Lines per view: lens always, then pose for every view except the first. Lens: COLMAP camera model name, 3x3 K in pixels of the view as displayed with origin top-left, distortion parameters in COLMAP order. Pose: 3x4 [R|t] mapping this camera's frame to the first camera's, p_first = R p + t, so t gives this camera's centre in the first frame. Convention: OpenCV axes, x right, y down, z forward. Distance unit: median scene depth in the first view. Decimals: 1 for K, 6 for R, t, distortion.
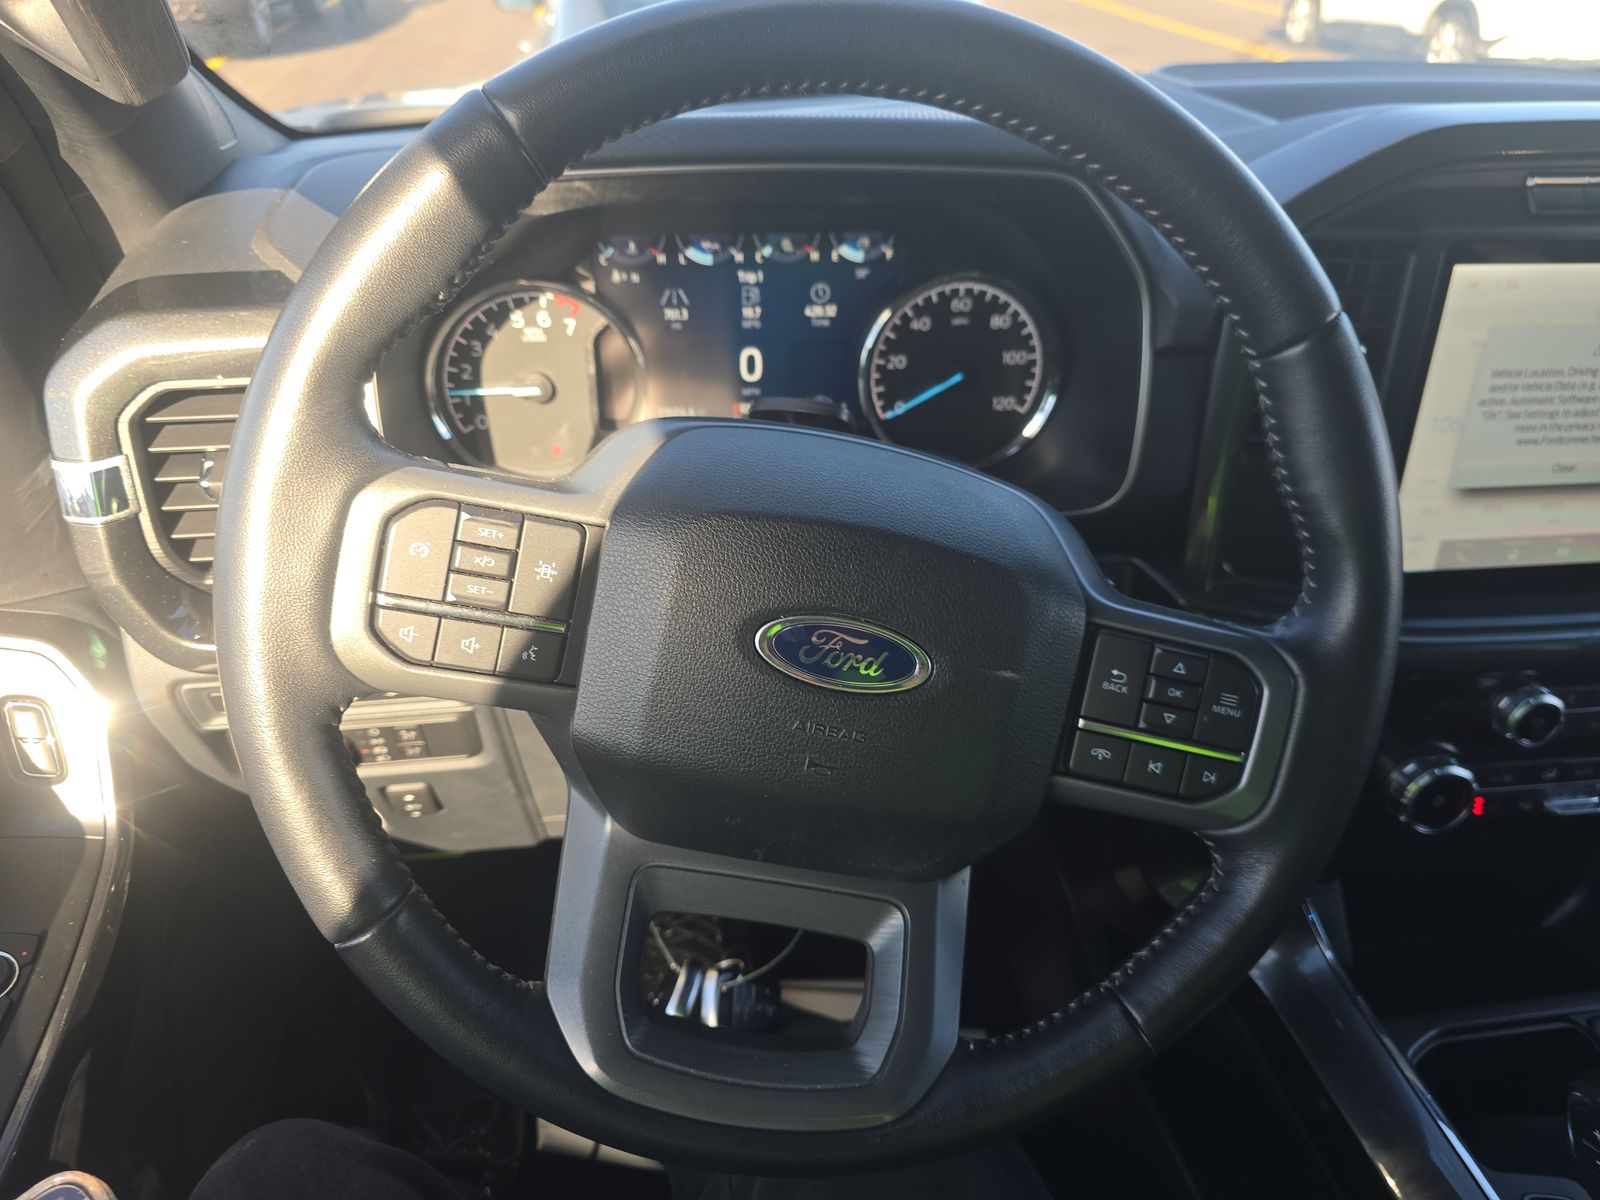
lens RADIAL K [[1068.8, 0, 800.8], [0, 1068.8, 589.4], [0, 0, 1]] dist [0.053945, -0.057932]
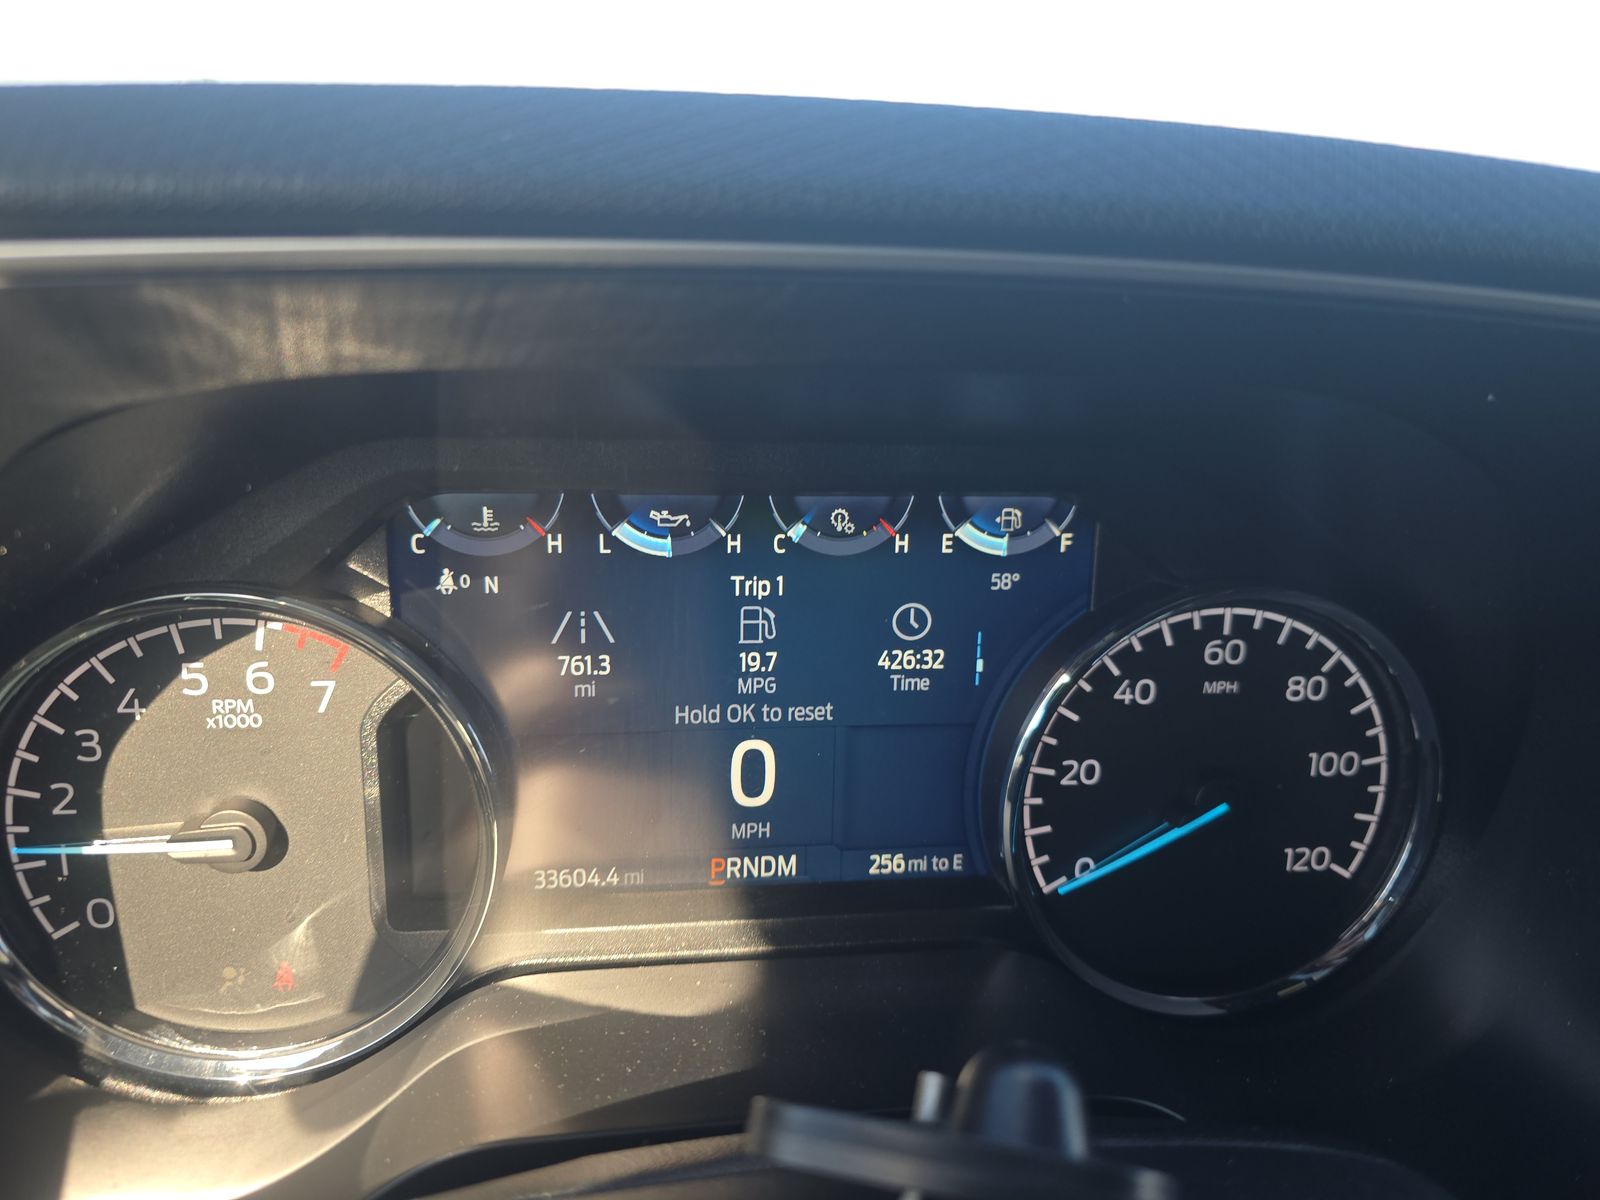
lens RADIAL K [[1068.8, 0, 800.8], [0, 1068.8, 589.4], [0, 0, 1]] dist [0.053945, -0.057932]
pose [[0.999862, 0.016566, -0.001040, -0.028383], [-0.016297, 0.967874, -0.250906, -0.176646], [-0.003150, 0.250889, 0.968011, 0.564369]]
